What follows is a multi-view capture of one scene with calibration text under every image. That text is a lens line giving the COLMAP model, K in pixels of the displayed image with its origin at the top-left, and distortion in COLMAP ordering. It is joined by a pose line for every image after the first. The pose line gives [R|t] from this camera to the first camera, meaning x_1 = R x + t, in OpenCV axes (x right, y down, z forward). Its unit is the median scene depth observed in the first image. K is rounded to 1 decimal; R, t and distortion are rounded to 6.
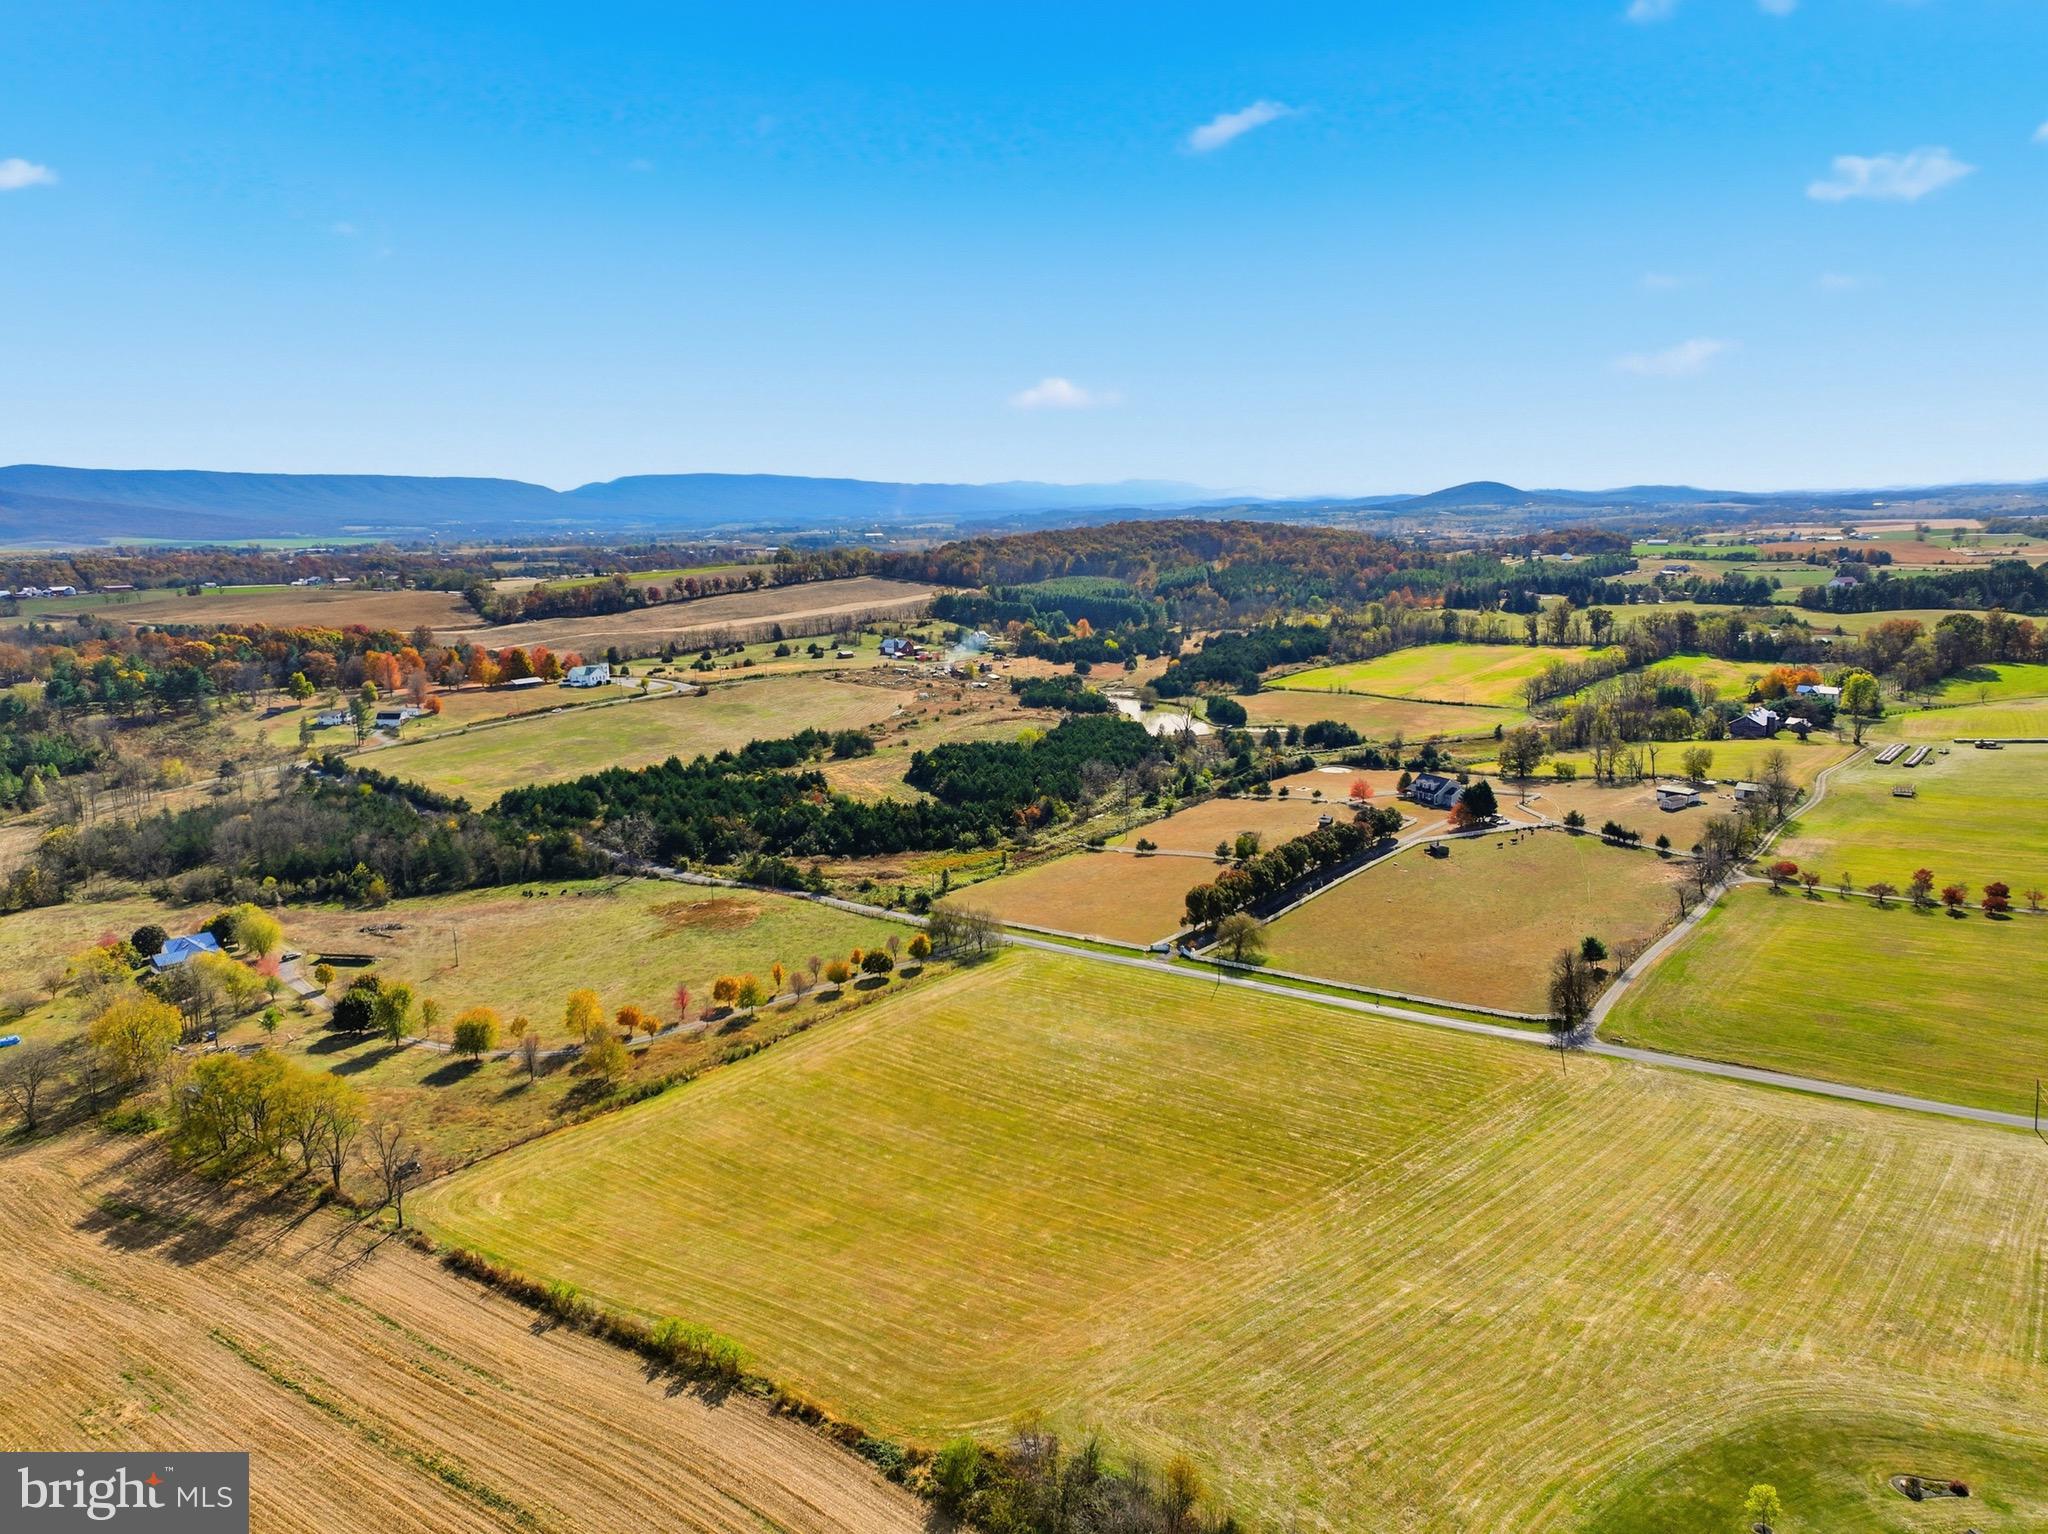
lens RADIAL K [[1432.8, 0, 1024.0], [0, 1432.8, 767.0], [0, 0, 1]] dist [0.005455, 0.004097]
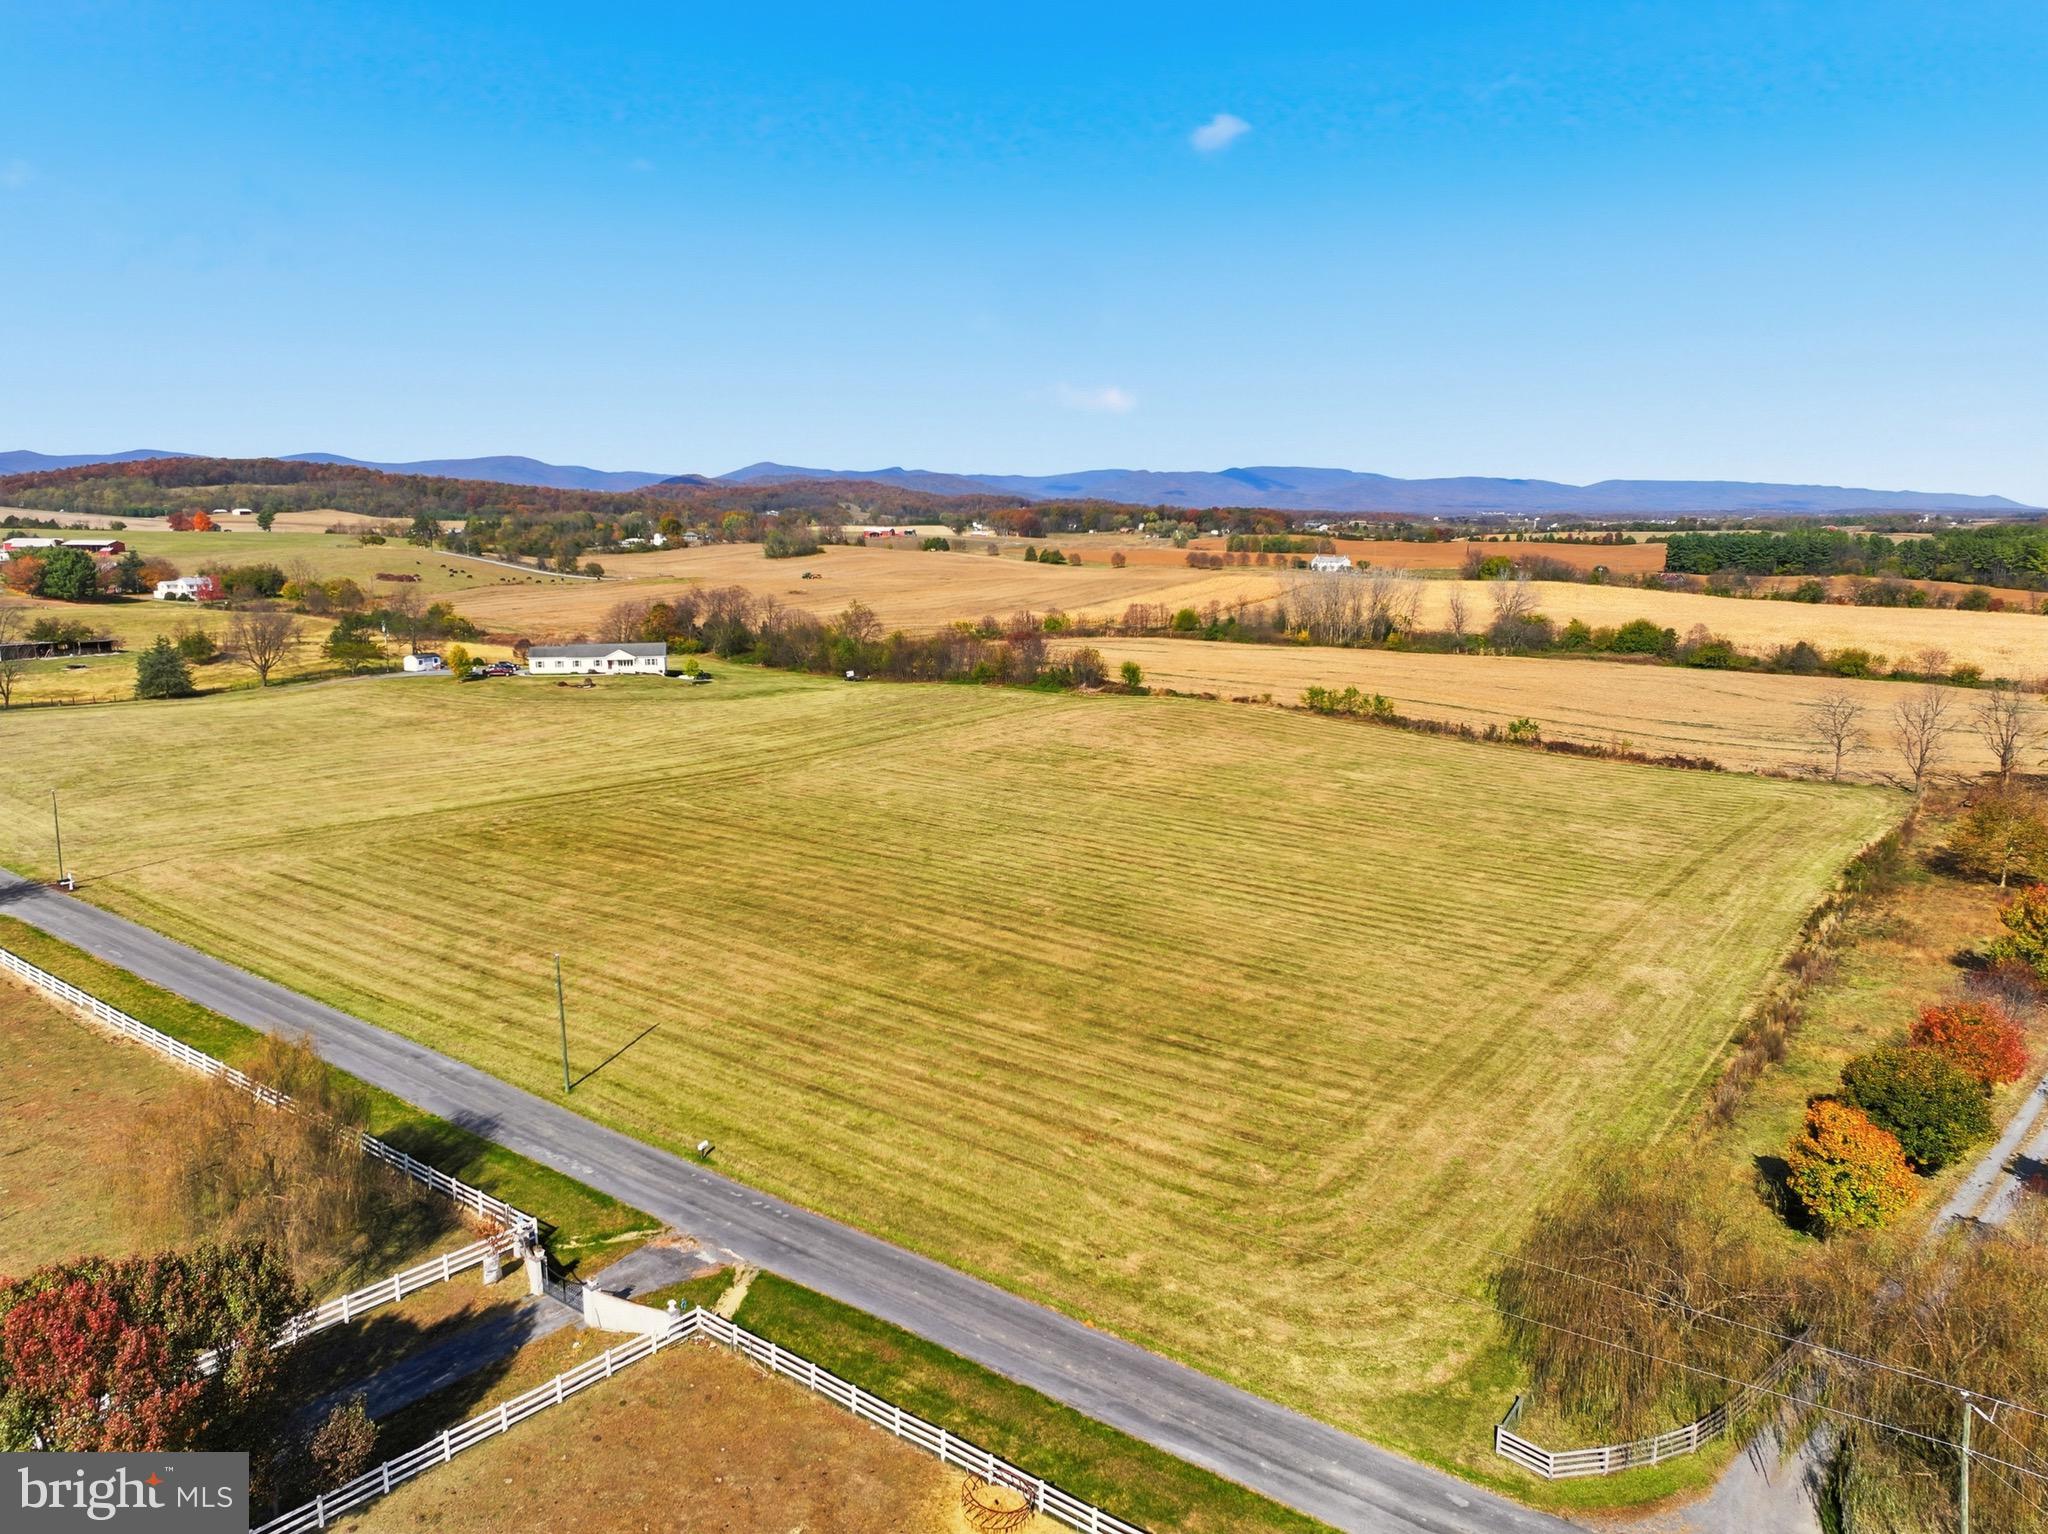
lens RADIAL K [[1432.8, 0, 1024.0], [0, 1432.8, 767.0], [0, 0, 1]] dist [0.005455, 0.004097]
pose [[-0.999583, 0.027585, -0.008544, 0.055612], [0.022890, 0.937229, 0.347963, -0.002594], [0.017606, 0.347623, -0.937469, 1.473627]]
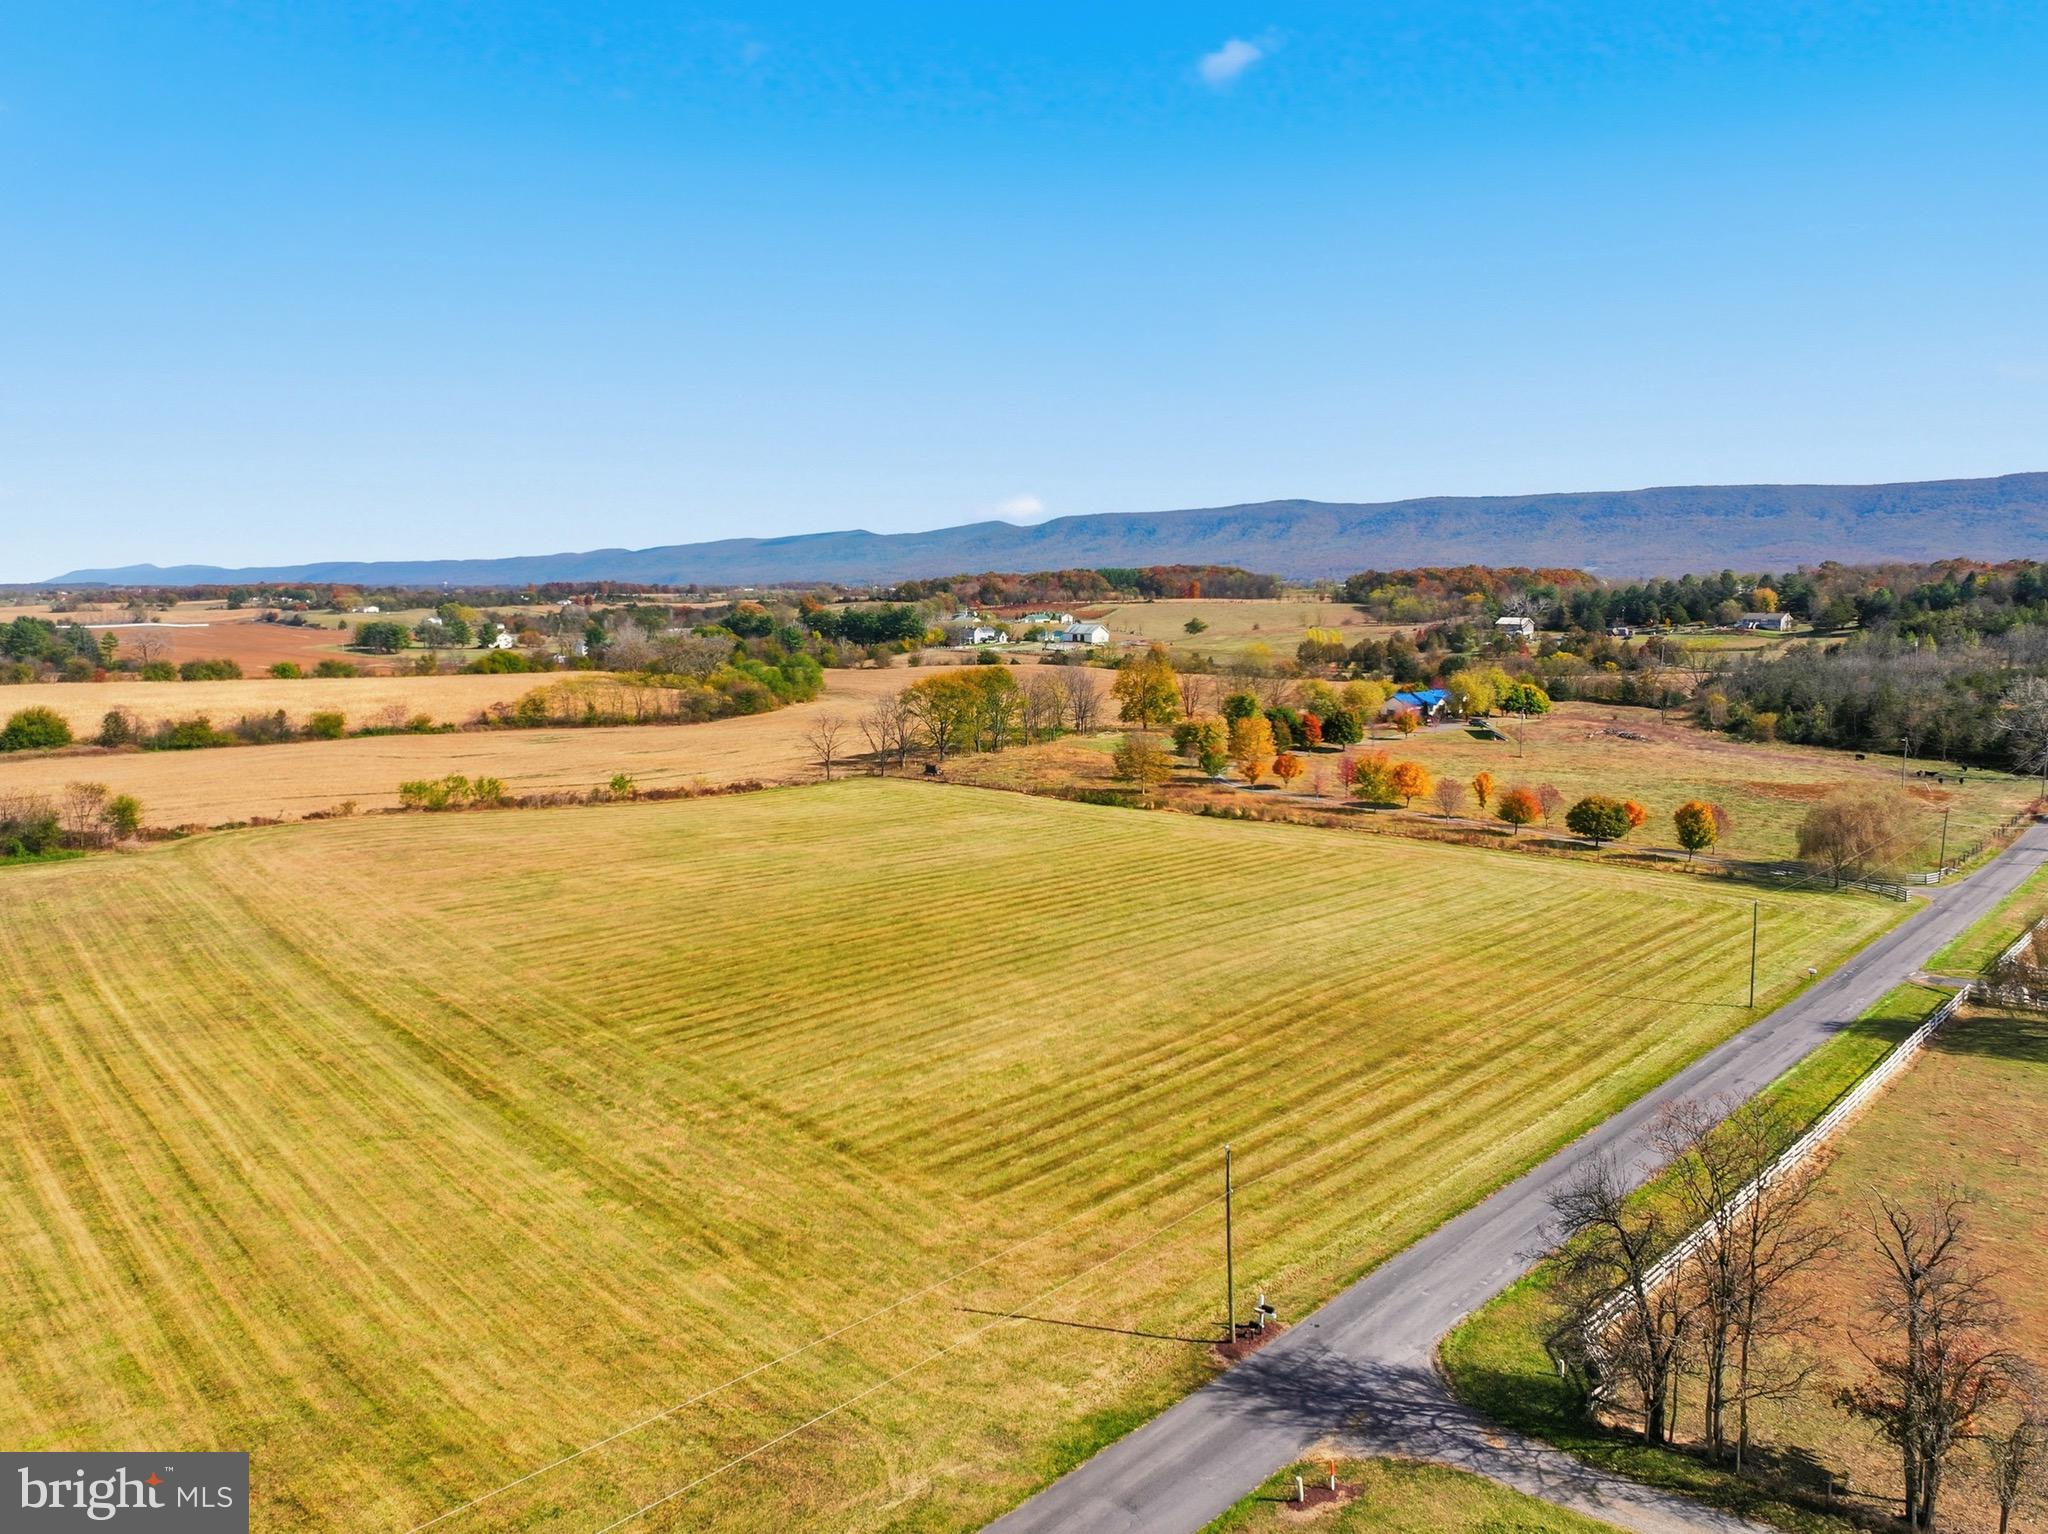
lens RADIAL K [[1432.8, 0, 1024.0], [0, 1432.8, 767.0], [0, 0, 1]] dist [0.005455, 0.004097]
pose [[-0.091167, 0.150526, -0.984394, 0.580044], [-0.171846, 0.971303, 0.164439, 0.072963], [0.980896, 0.184156, -0.062684, 1.001297]]
